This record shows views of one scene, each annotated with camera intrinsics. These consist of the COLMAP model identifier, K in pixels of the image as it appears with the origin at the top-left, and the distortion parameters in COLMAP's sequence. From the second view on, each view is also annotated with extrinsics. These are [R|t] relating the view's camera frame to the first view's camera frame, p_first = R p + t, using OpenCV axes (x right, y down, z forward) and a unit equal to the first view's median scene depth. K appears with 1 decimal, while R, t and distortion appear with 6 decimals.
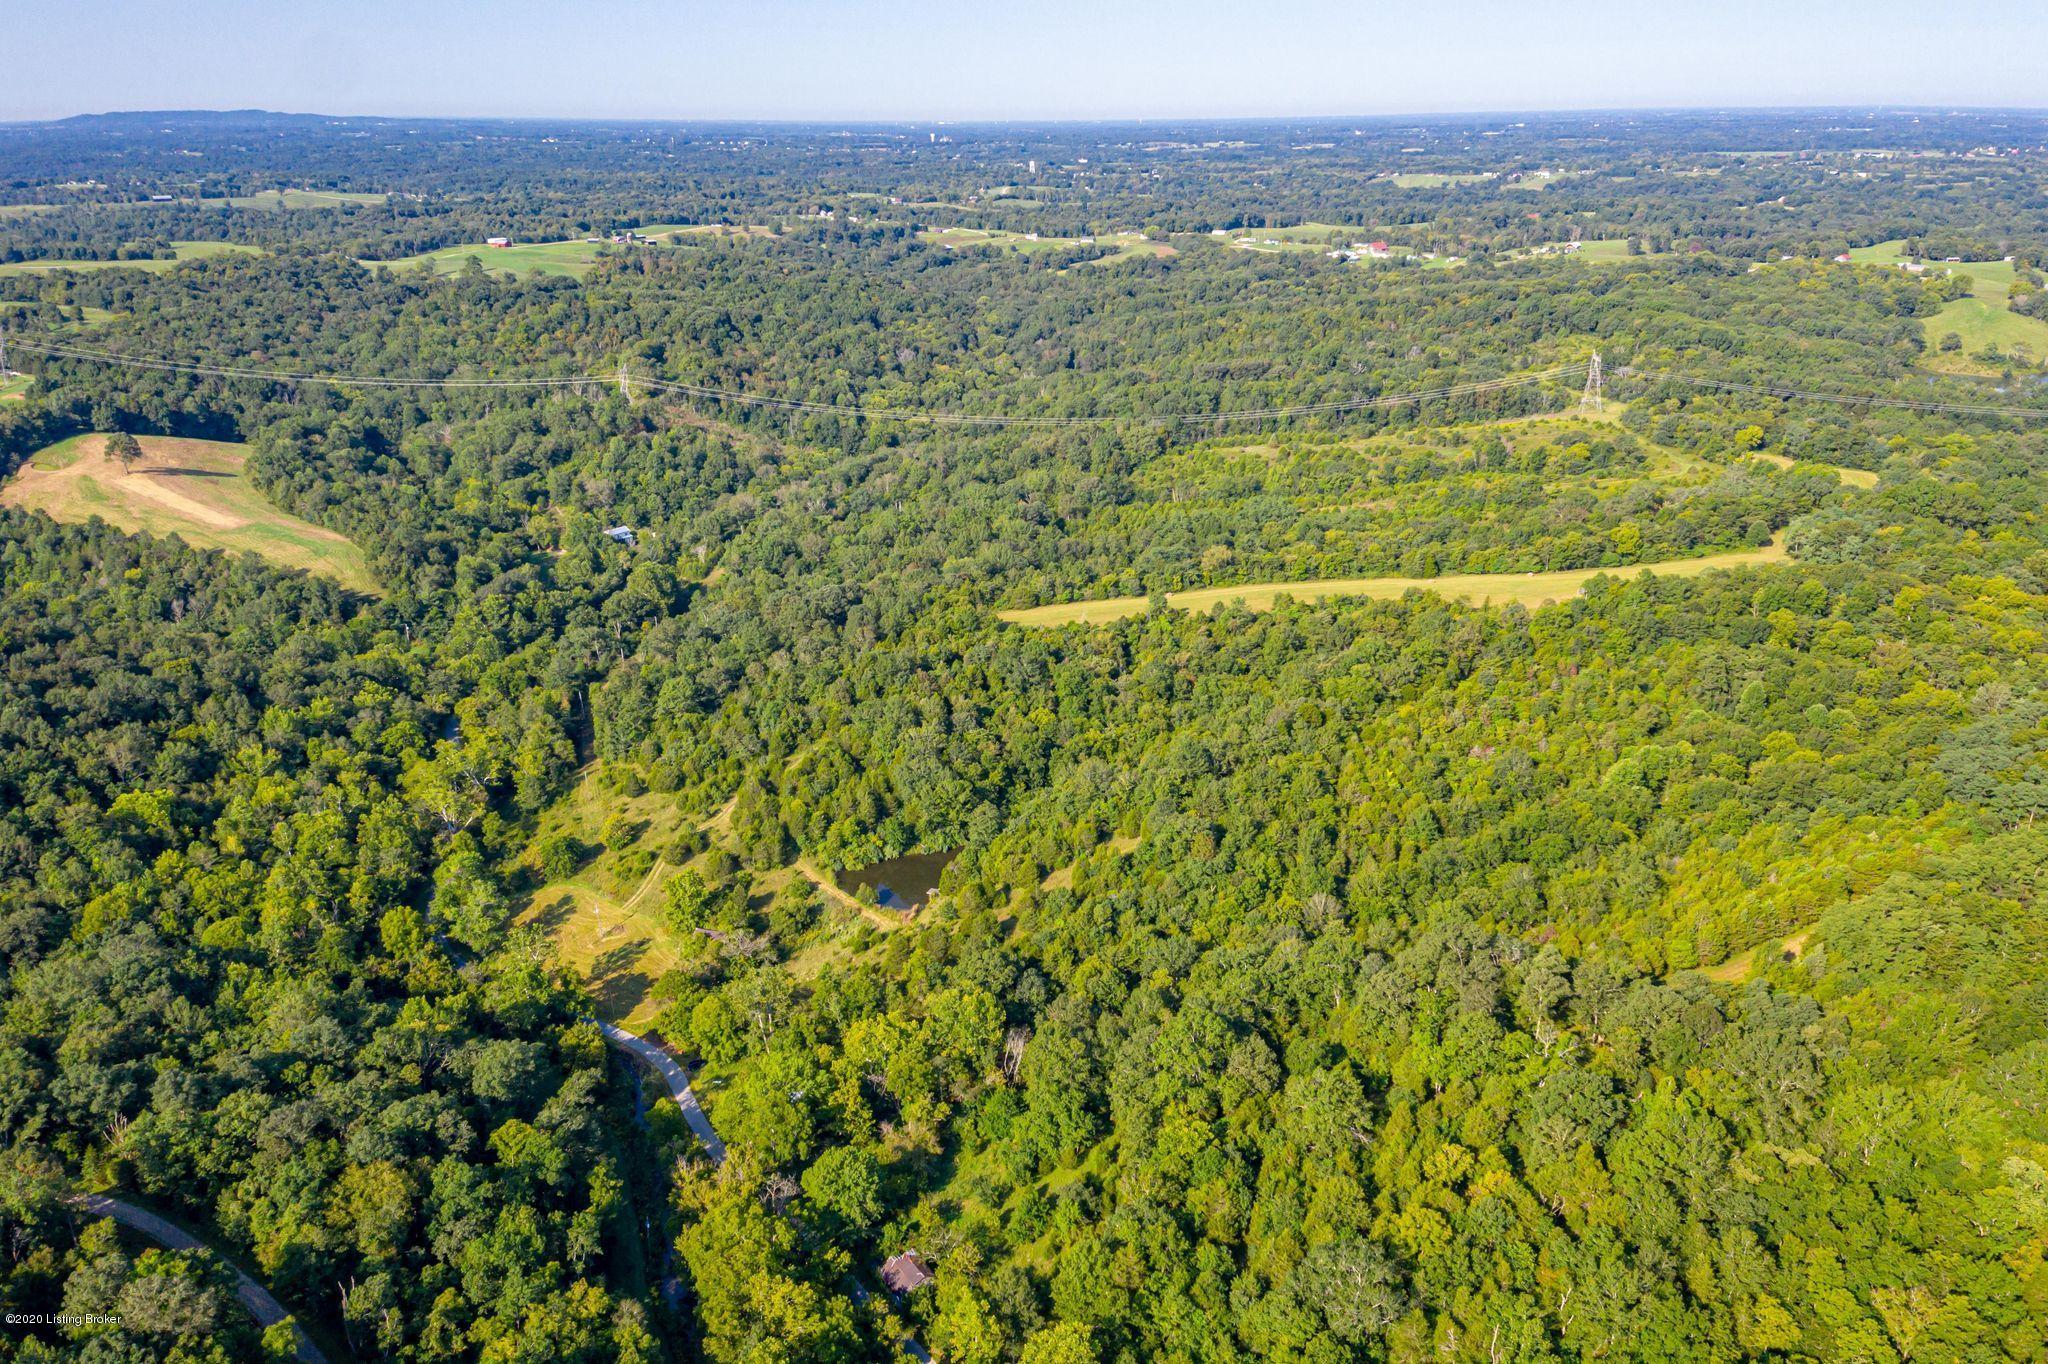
lens RADIAL K [[1549.9, 0, 1022.9], [0, 1549.9, 698.5], [0, 0, 1]] dist [0.229972, -0.317811]
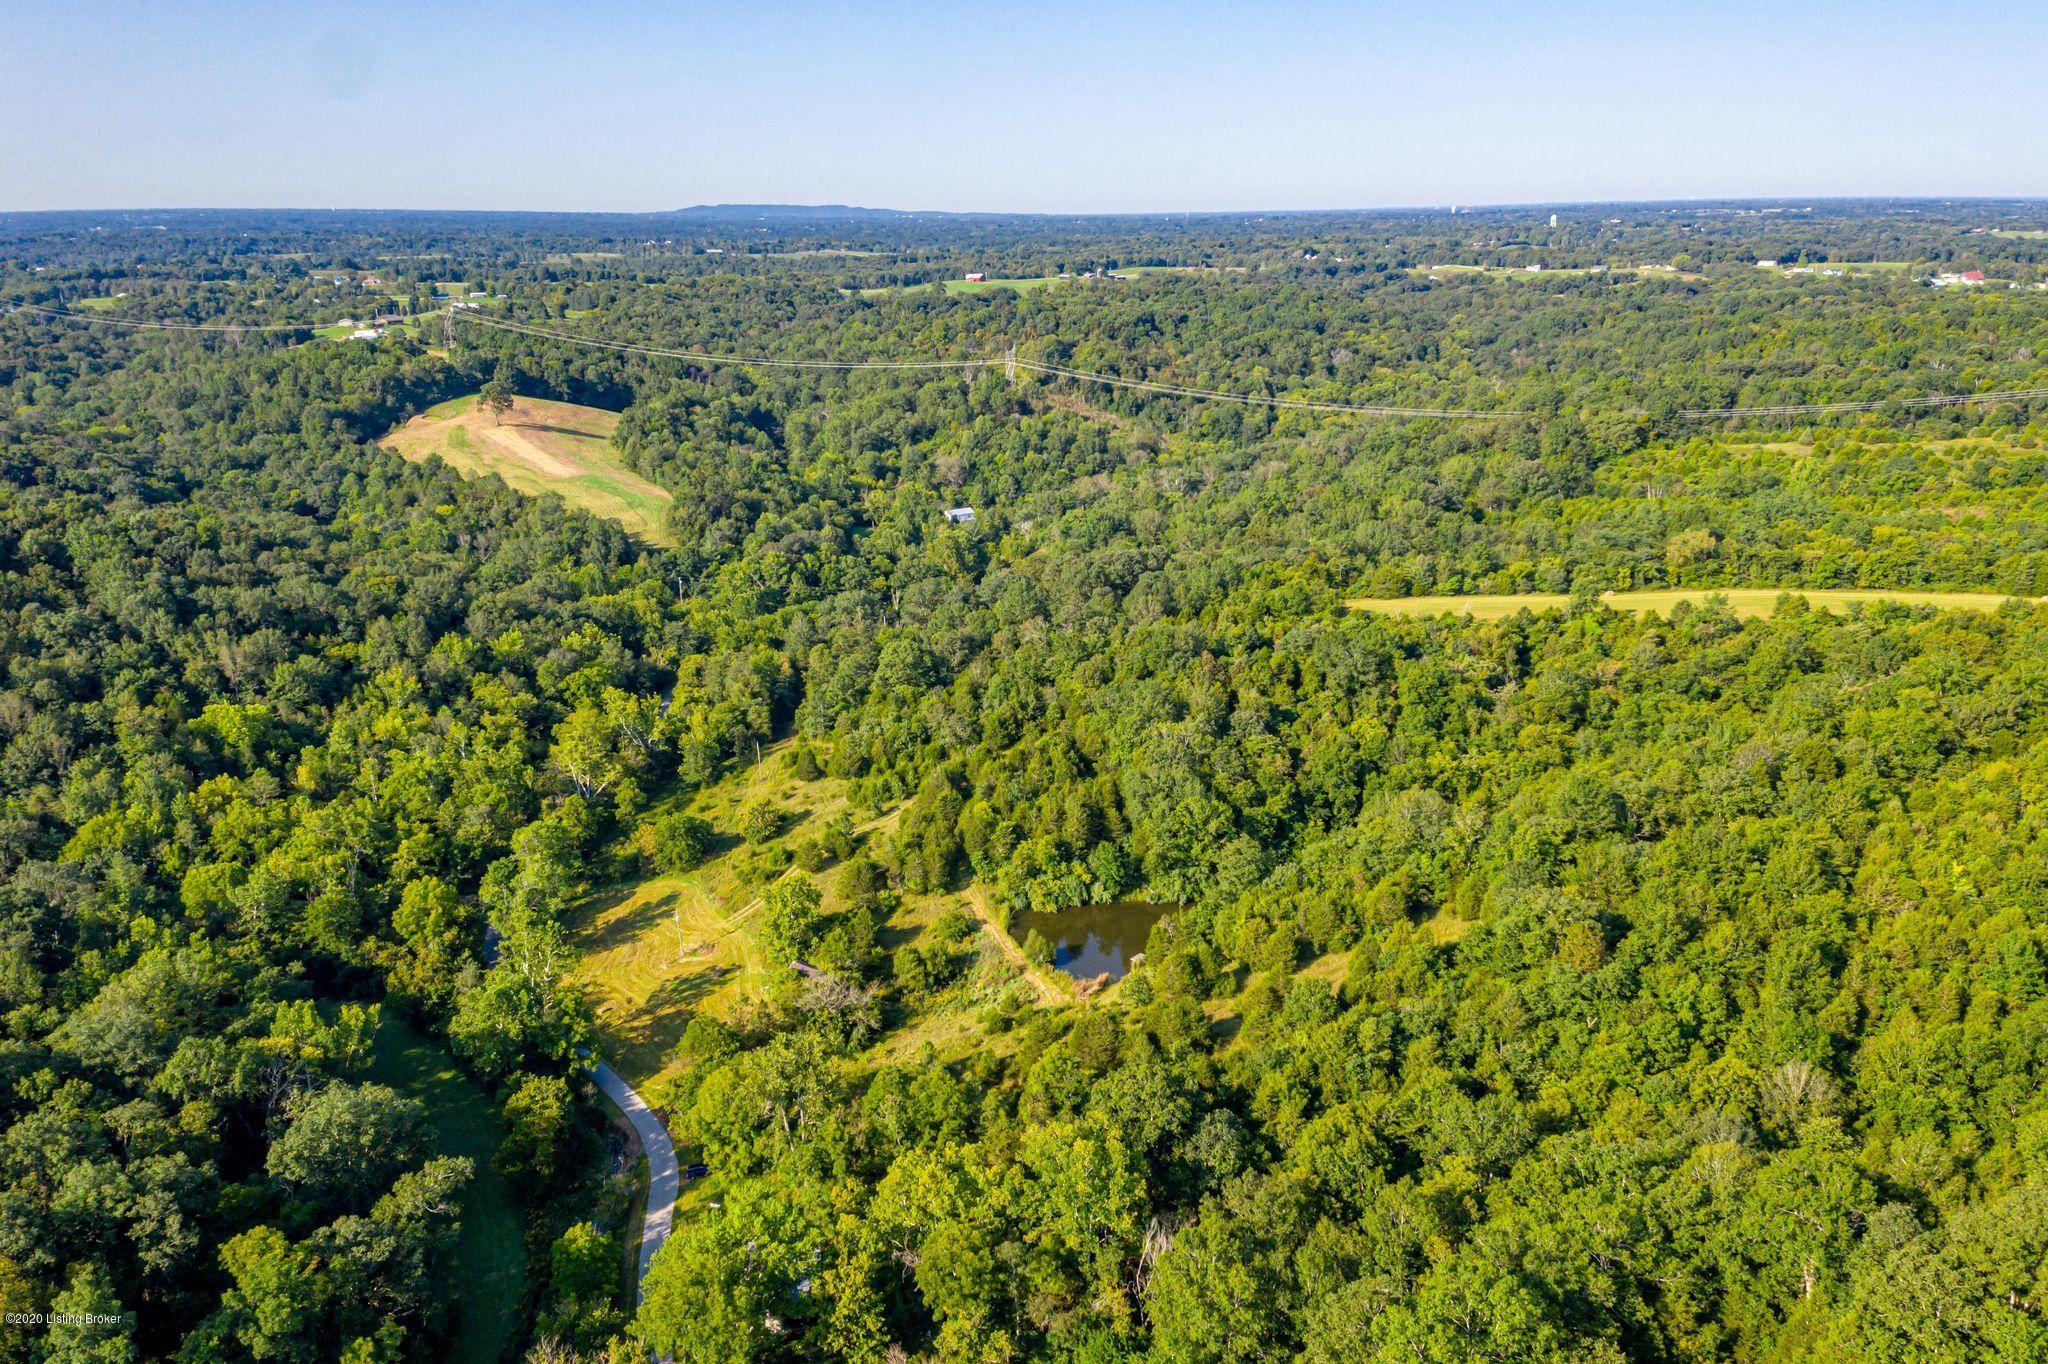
lens RADIAL K [[1549.9, 0, 1022.9], [0, 1549.9, 698.5], [0, 0, 1]] dist [0.229972, -0.317811]
pose [[0.953120, 0.089842, -0.288947, 0.060715], [-0.102590, 0.994294, -0.029247, 0.031343], [0.284671, 0.057519, 0.956898, 0.278192]]
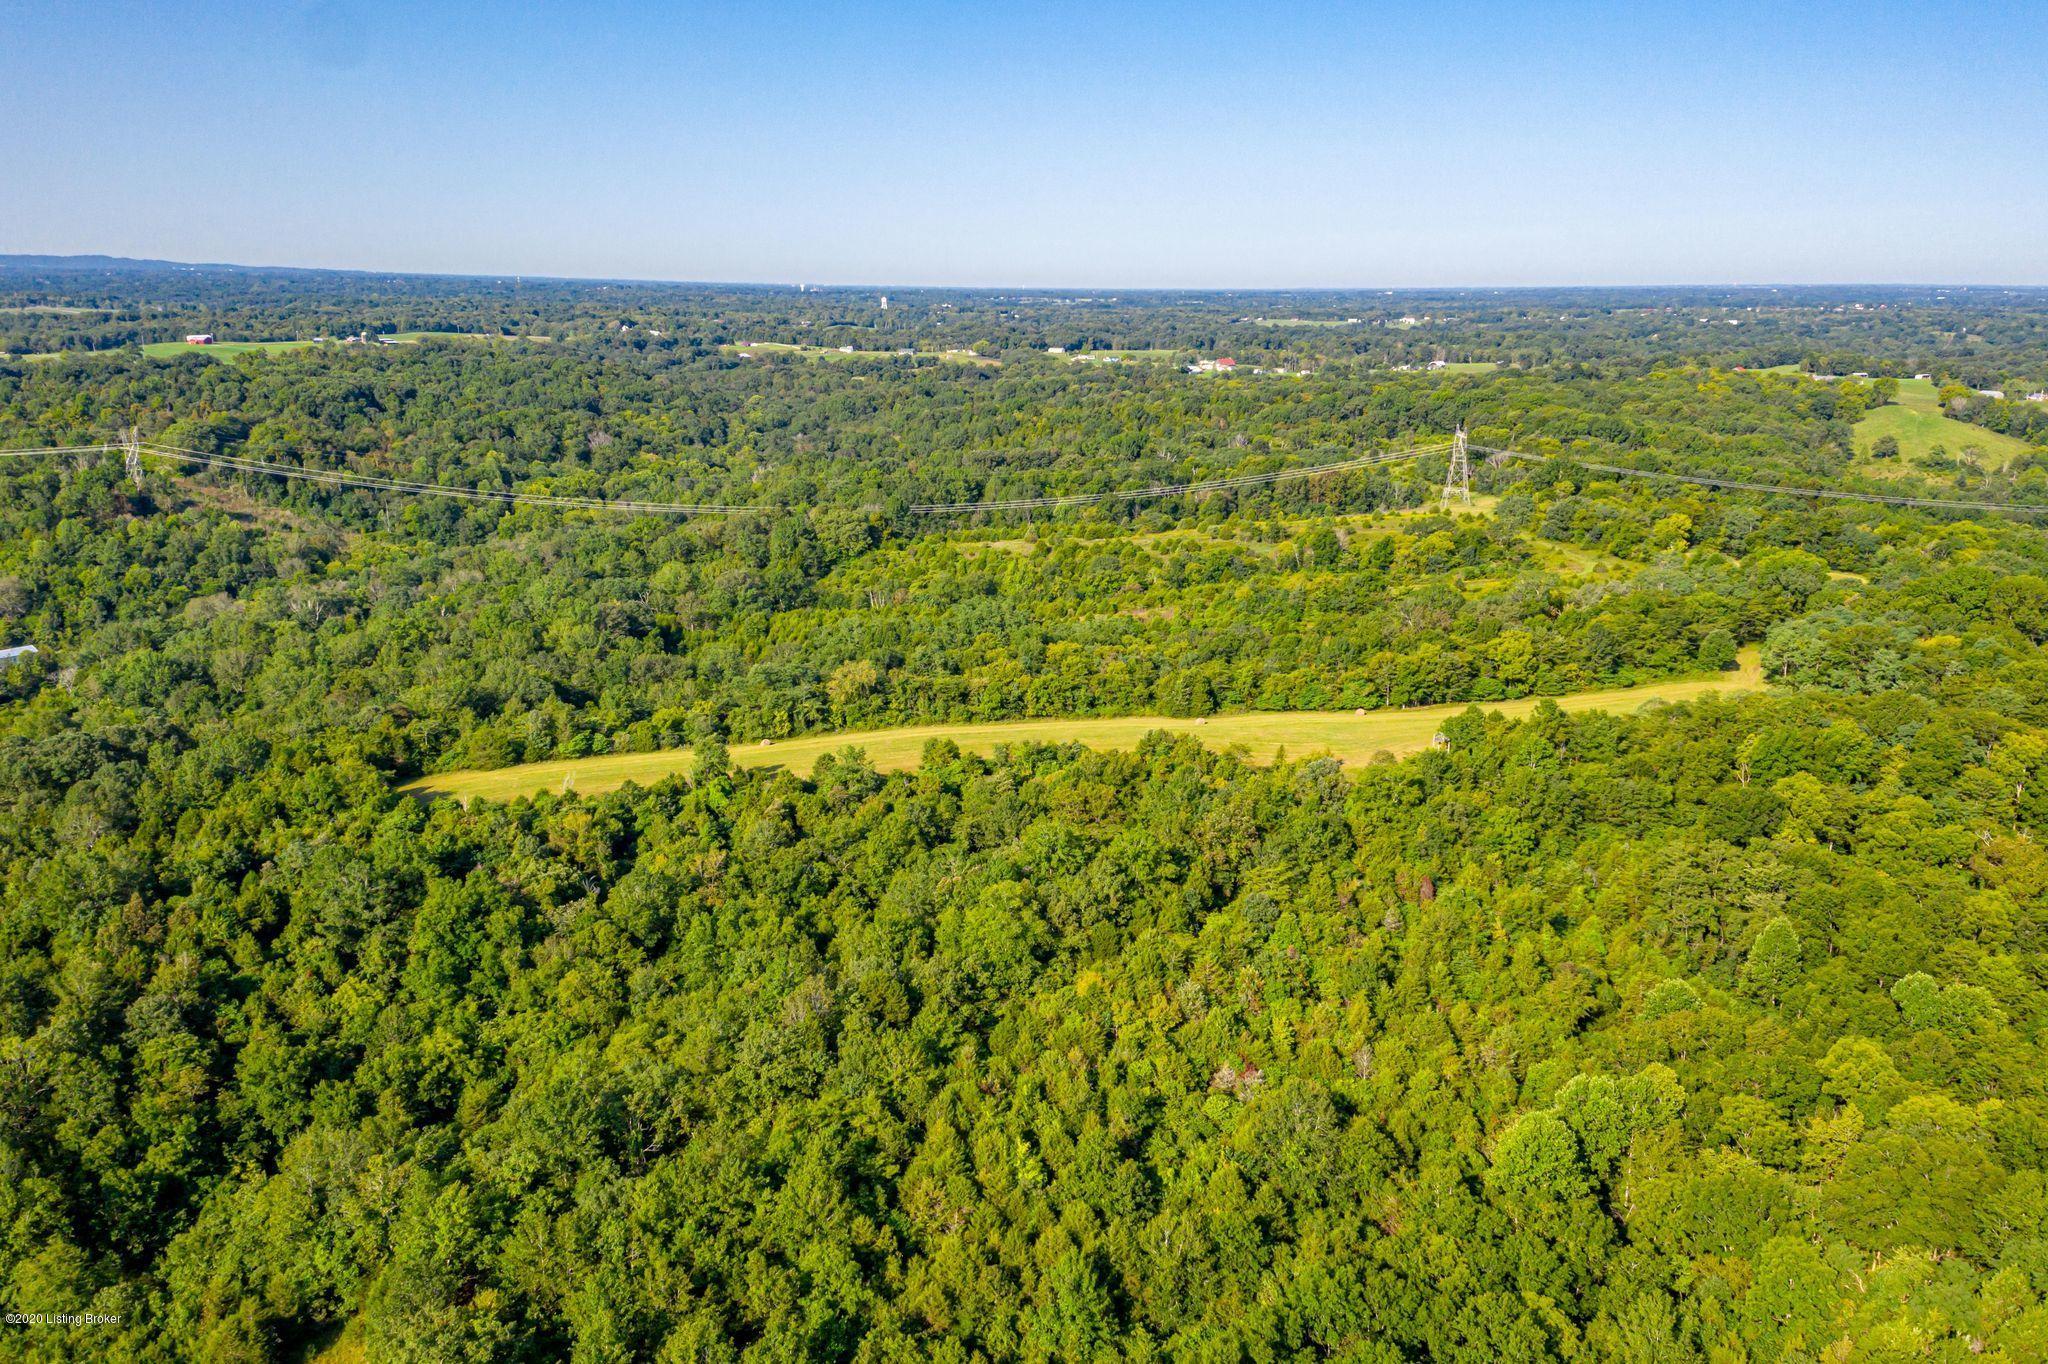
lens RADIAL K [[1619.3, 0, 1029.5], [0, 1619.3, 710.3], [0, 0, 1]] dist [0.218556, -0.303167]
pose [[0.996918, 0.001102, 0.078448, 0.163457], [0.006153, 0.995723, -0.092185, -0.025201], [-0.078214, 0.092384, 0.992647, 0.439532]]
